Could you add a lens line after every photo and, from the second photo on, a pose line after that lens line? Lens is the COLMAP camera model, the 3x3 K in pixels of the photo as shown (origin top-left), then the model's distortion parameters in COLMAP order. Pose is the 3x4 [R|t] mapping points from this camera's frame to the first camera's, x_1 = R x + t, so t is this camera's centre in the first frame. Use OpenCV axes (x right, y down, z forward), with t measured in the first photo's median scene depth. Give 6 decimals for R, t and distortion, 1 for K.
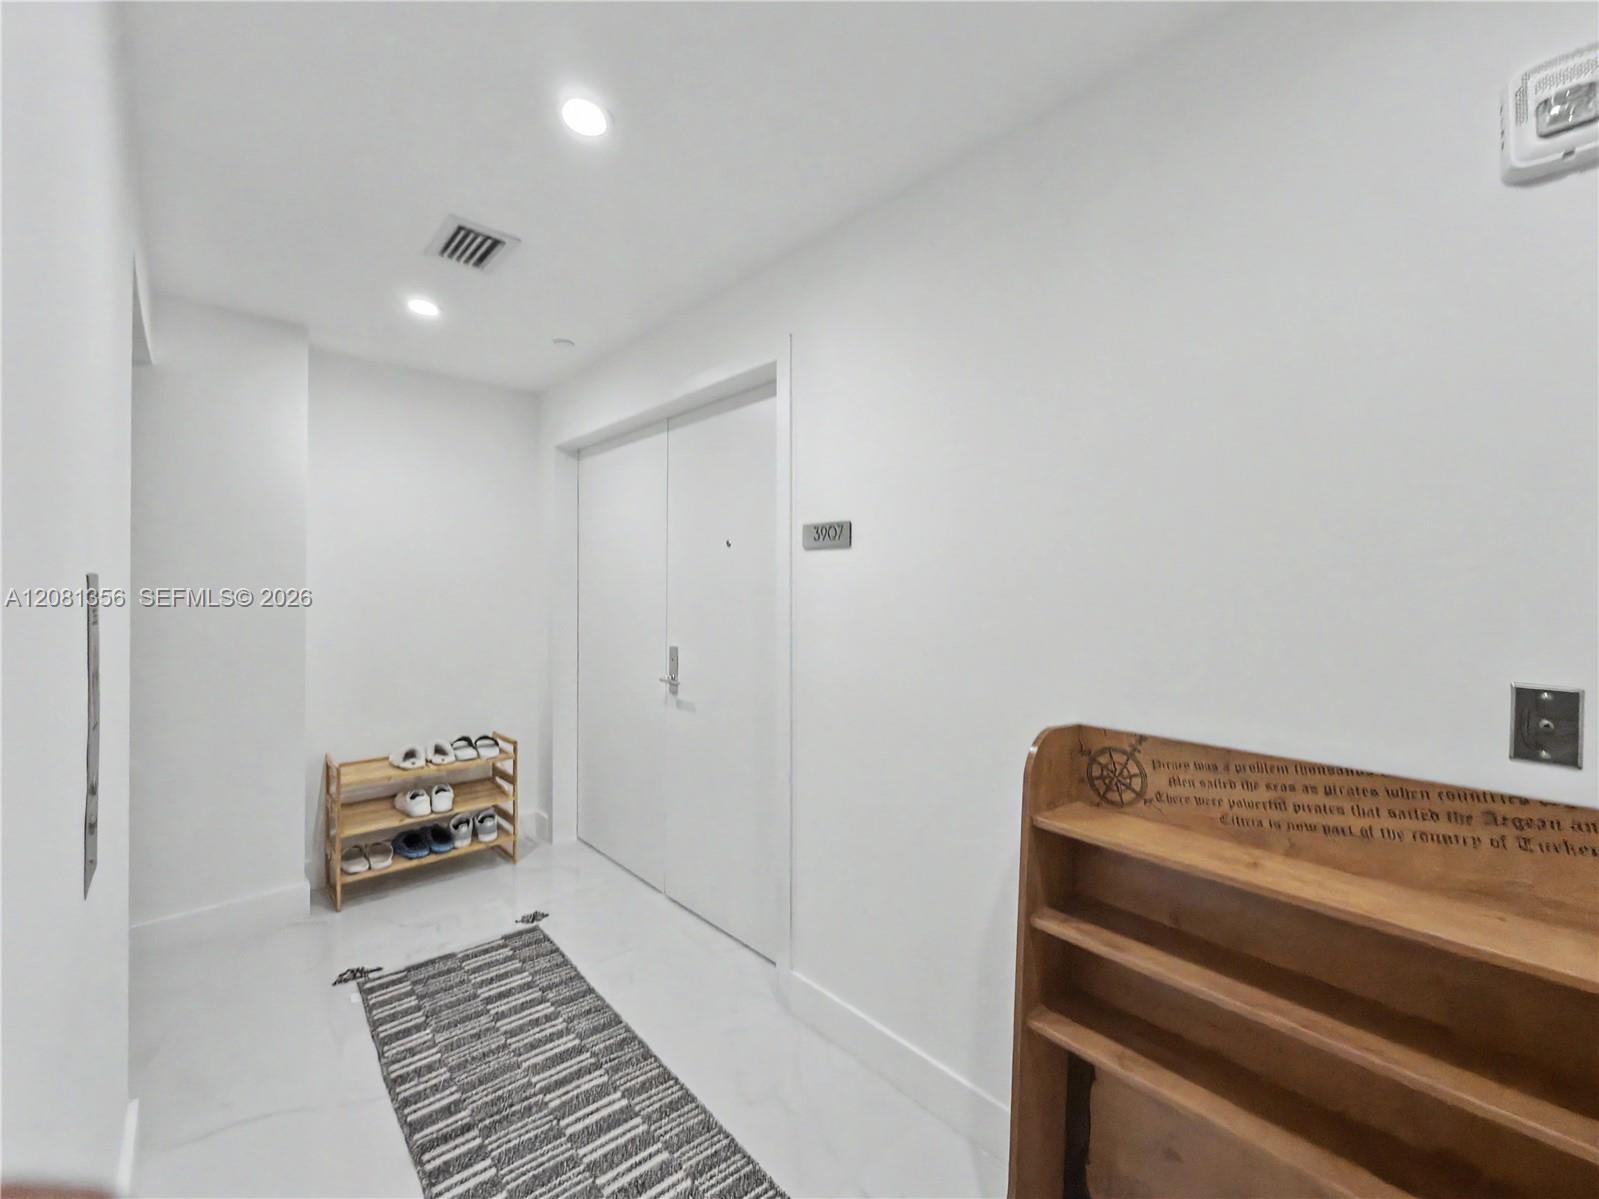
lens RADIAL K [[659.4, 0, 804.9], [0, 659.4, 603.1], [0, 0, 1]] dist [-0.001245, -0.000317]
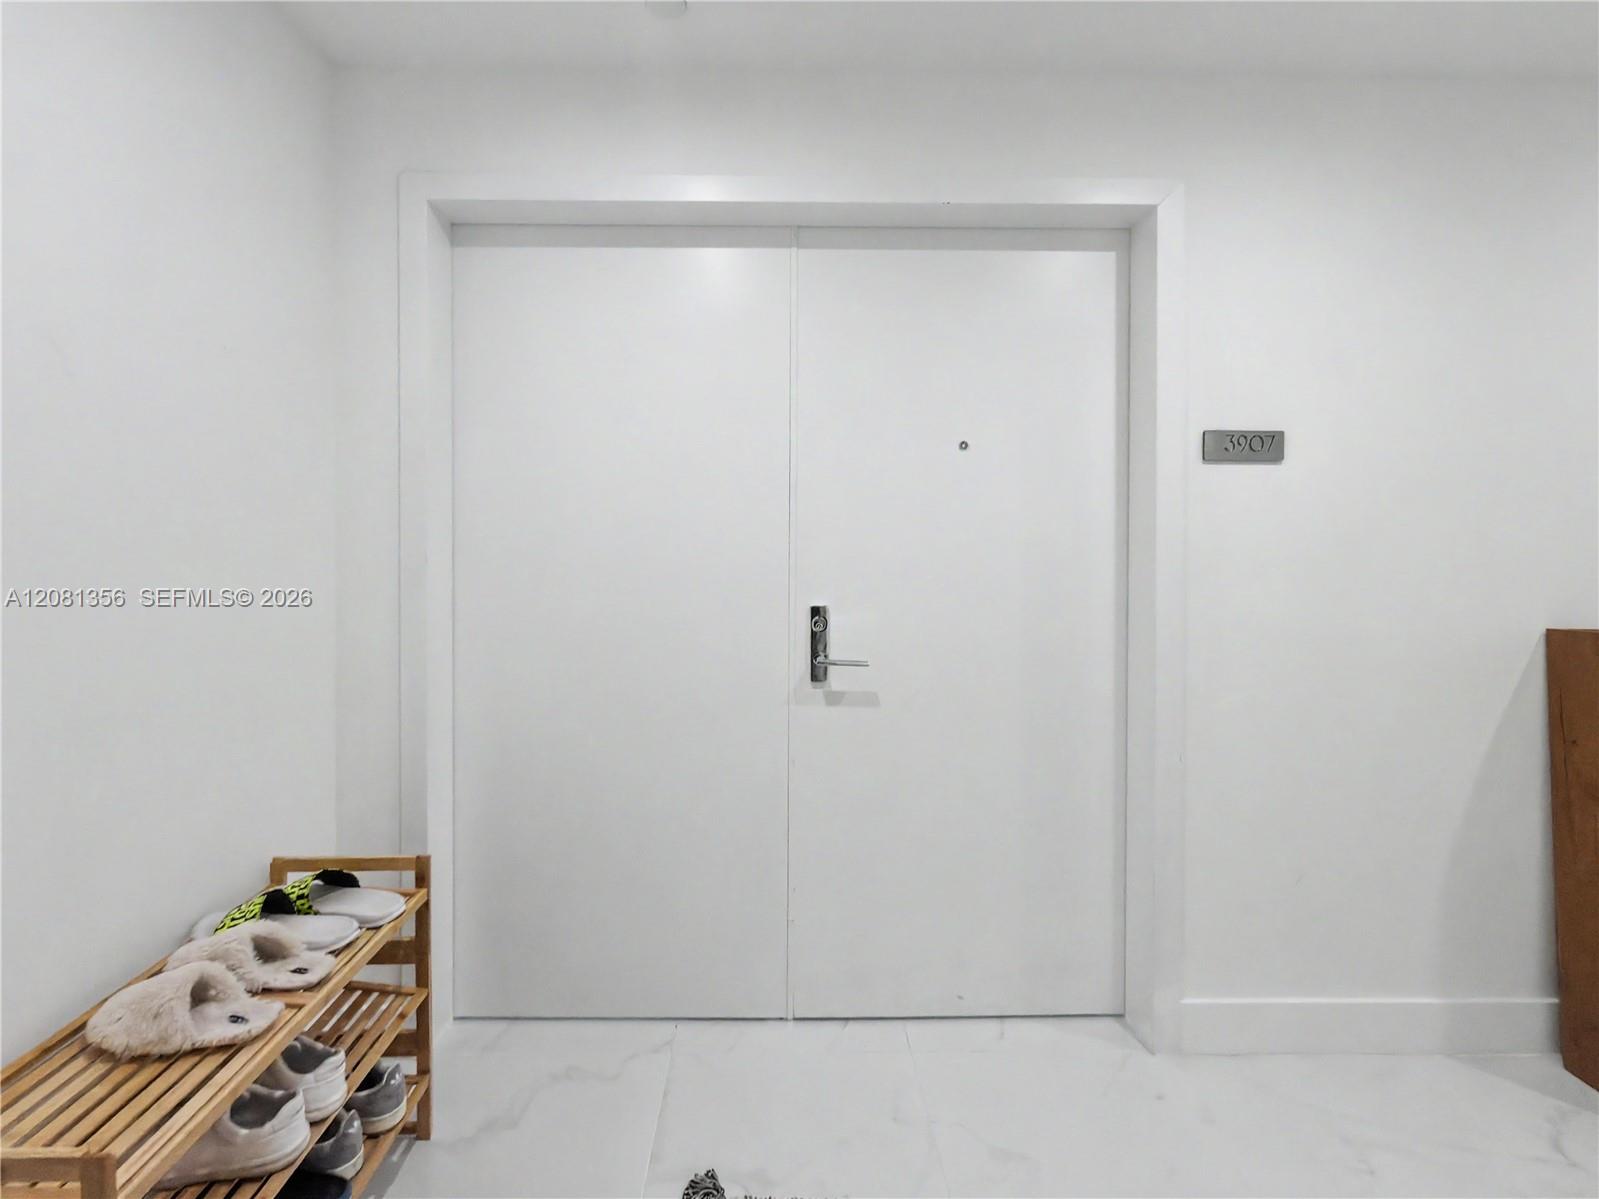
lens RADIAL K [[659.4, 0, 799.0], [0, 659.4, 589.7], [0, 0, 1]] dist [-0.001245, -0.000317]
pose [[0.672714, -0.013658, 0.739777, -0.839749], [0.007016, 0.999902, 0.012081, 0.054723], [-0.739870, -0.002937, 0.672744, 0.760450]]
